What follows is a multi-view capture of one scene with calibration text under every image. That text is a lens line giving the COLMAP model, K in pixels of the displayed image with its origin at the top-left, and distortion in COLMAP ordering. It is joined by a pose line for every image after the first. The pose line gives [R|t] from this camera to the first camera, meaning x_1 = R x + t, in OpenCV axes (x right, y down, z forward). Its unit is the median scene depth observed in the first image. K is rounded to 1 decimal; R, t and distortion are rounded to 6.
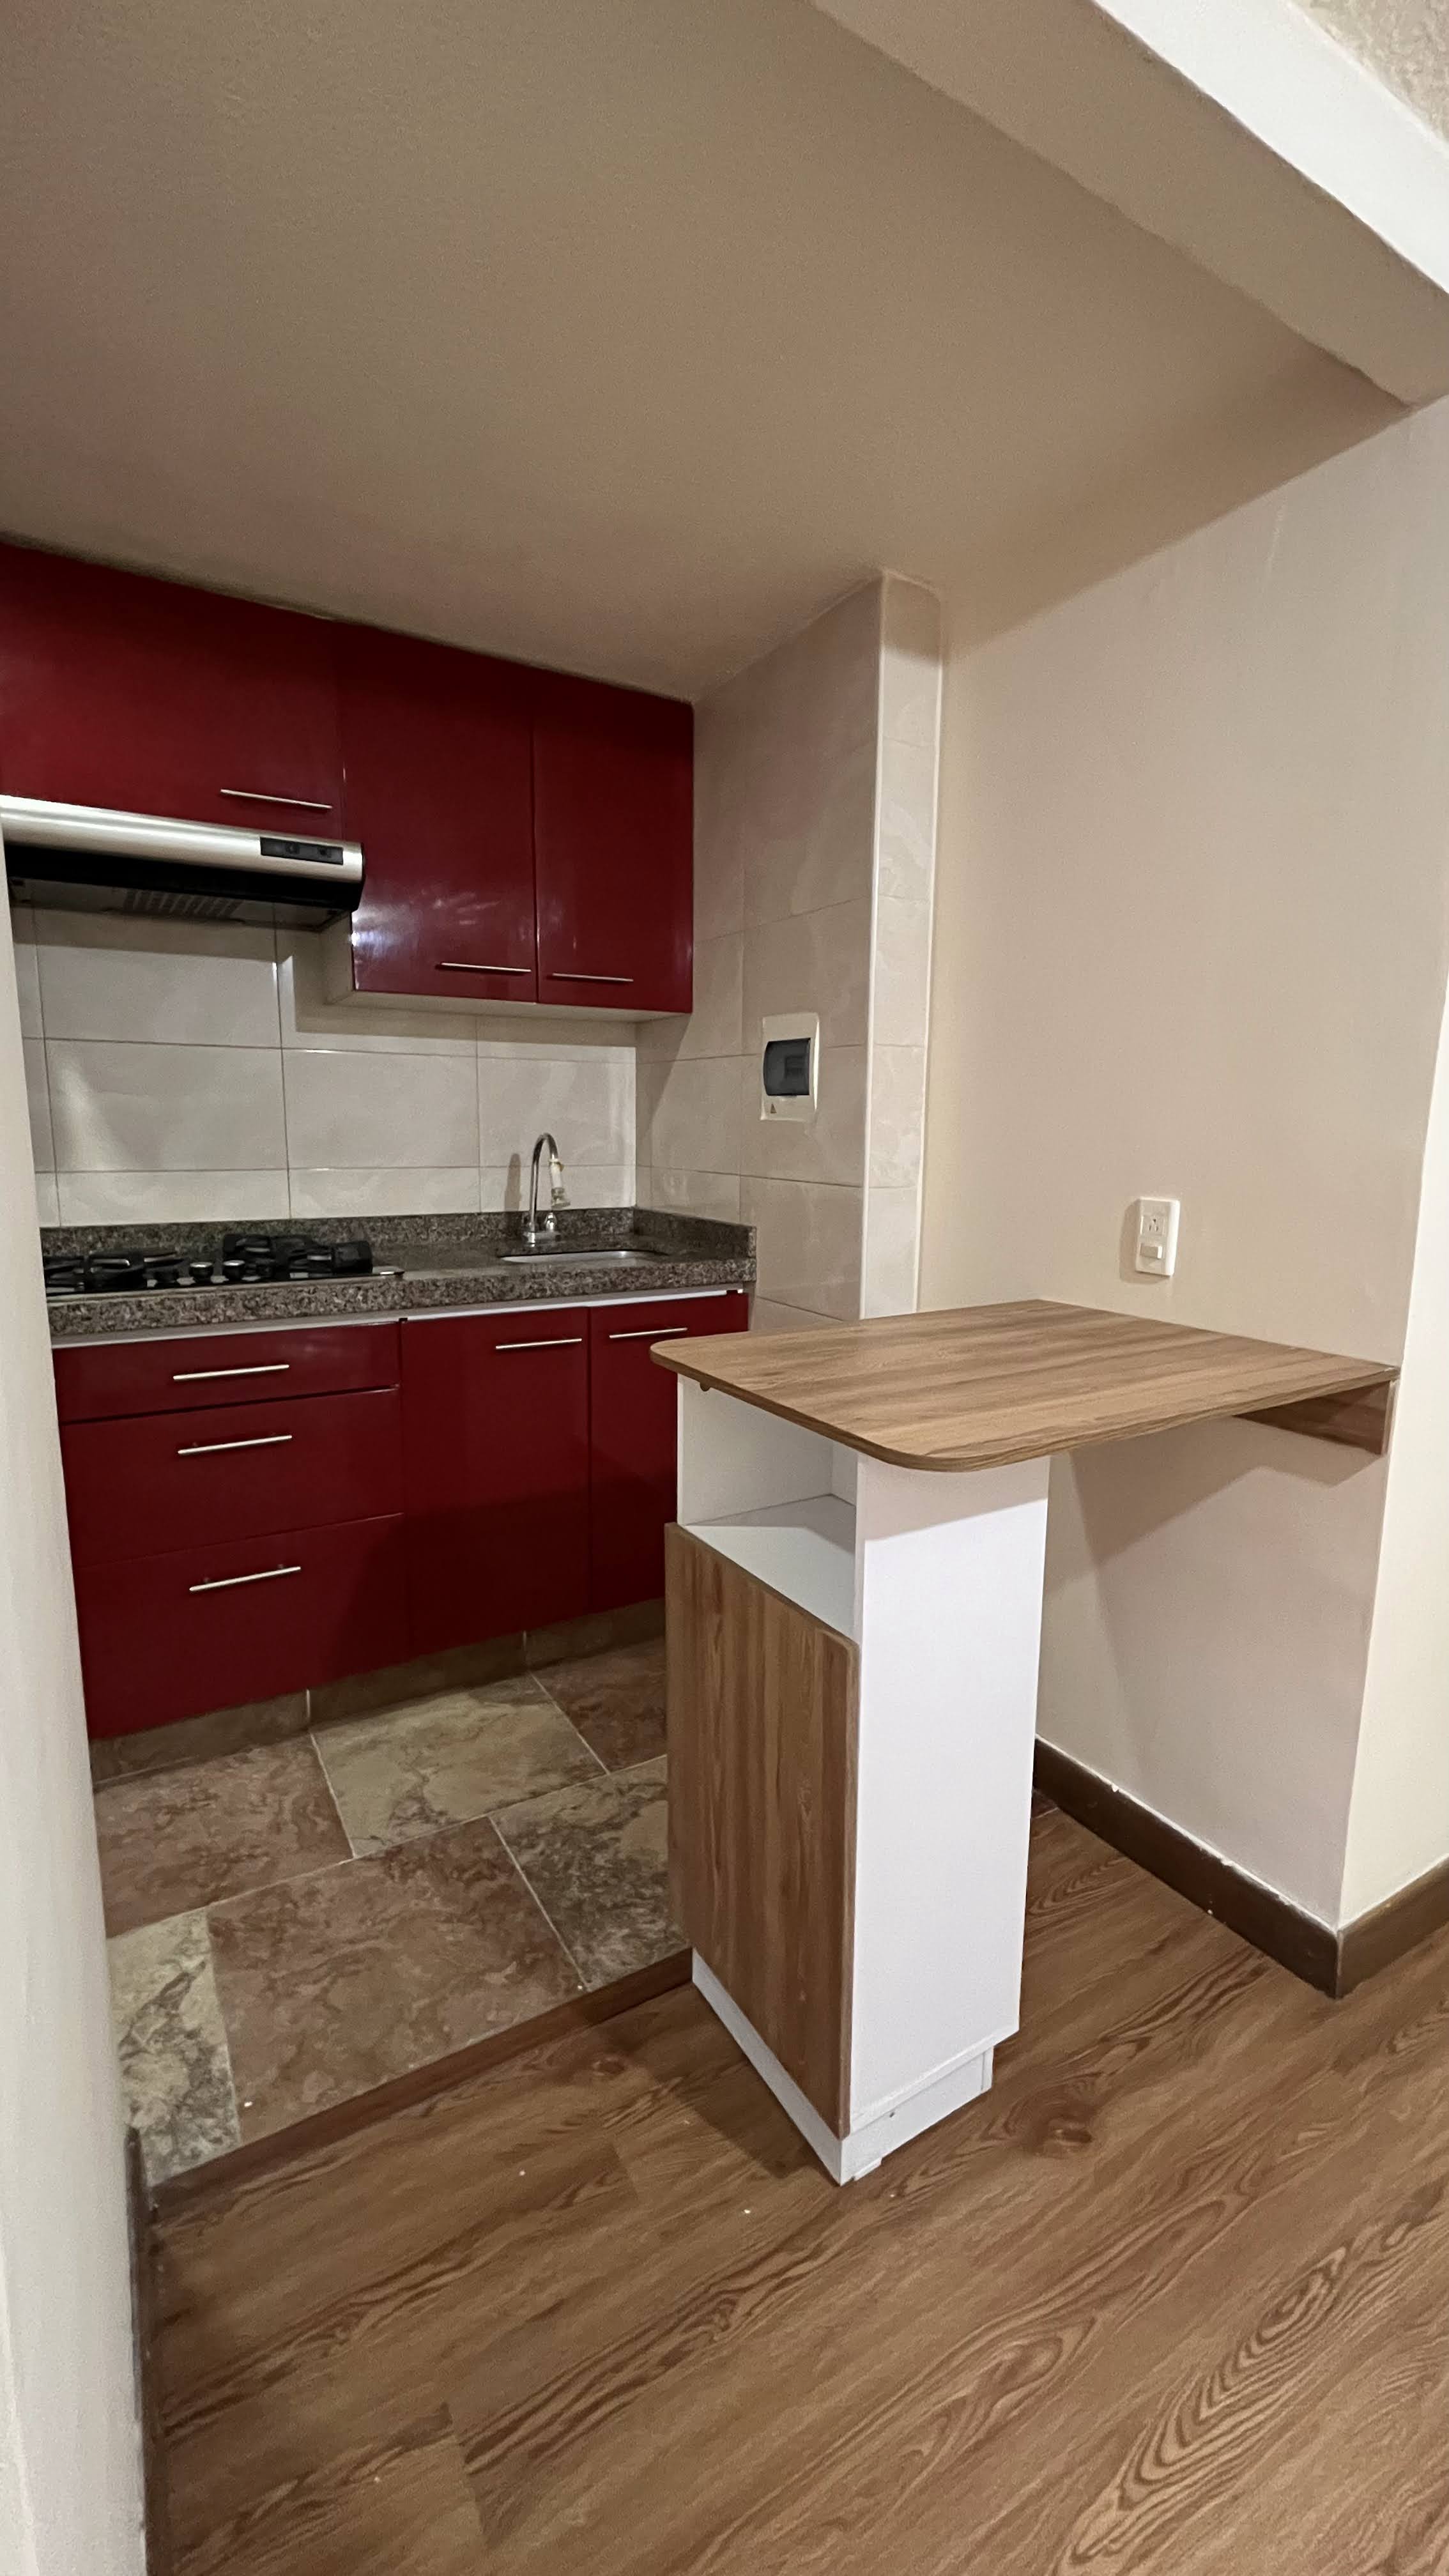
lens RADIAL K [[1041.8, 0, 724.5], [0, 1041.8, 1288.0], [0, 0, 1]] dist [-0.001187, -0.000131]
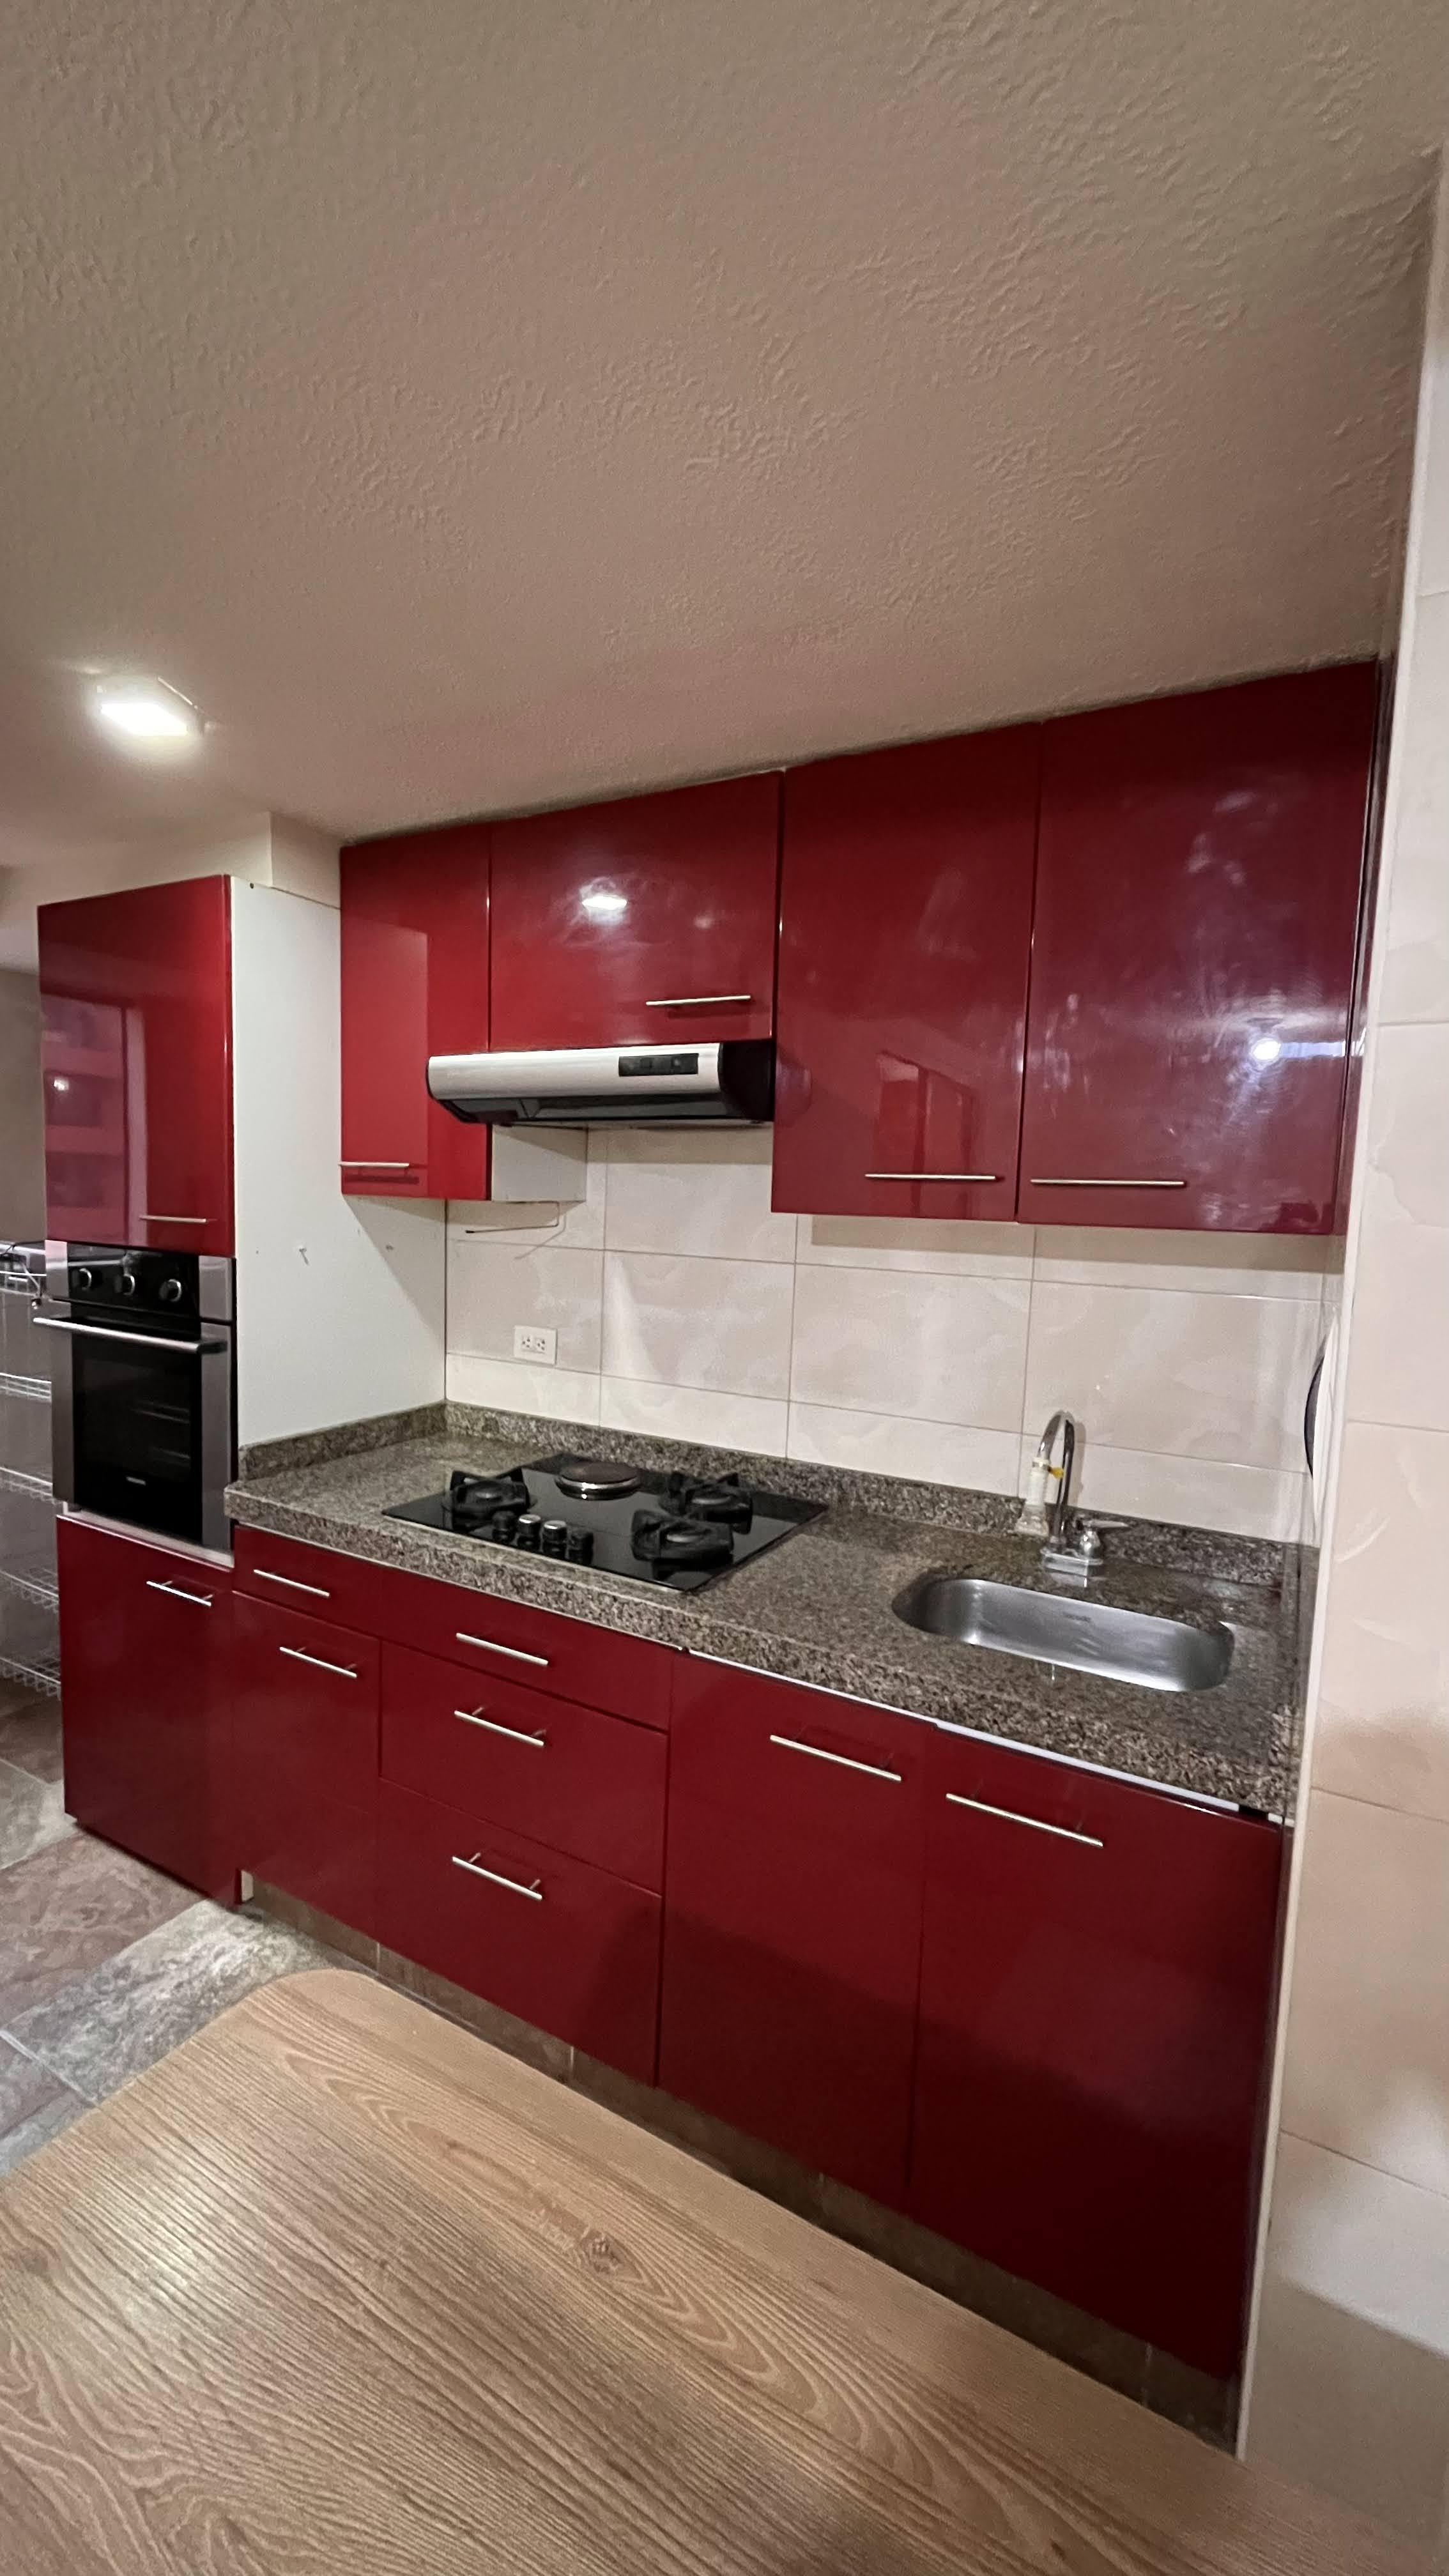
lens RADIAL K [[1041.8, 0, 724.5], [0, 1041.8, 1288.0], [0, 0, 1]] dist [-0.001187, -0.000131]
pose [[0.509911, 0.088660, -0.855646, 0.272042], [-0.169939, 0.985454, 0.000837, -0.192988], [0.843274, 0.144981, 0.517561, 0.489041]]
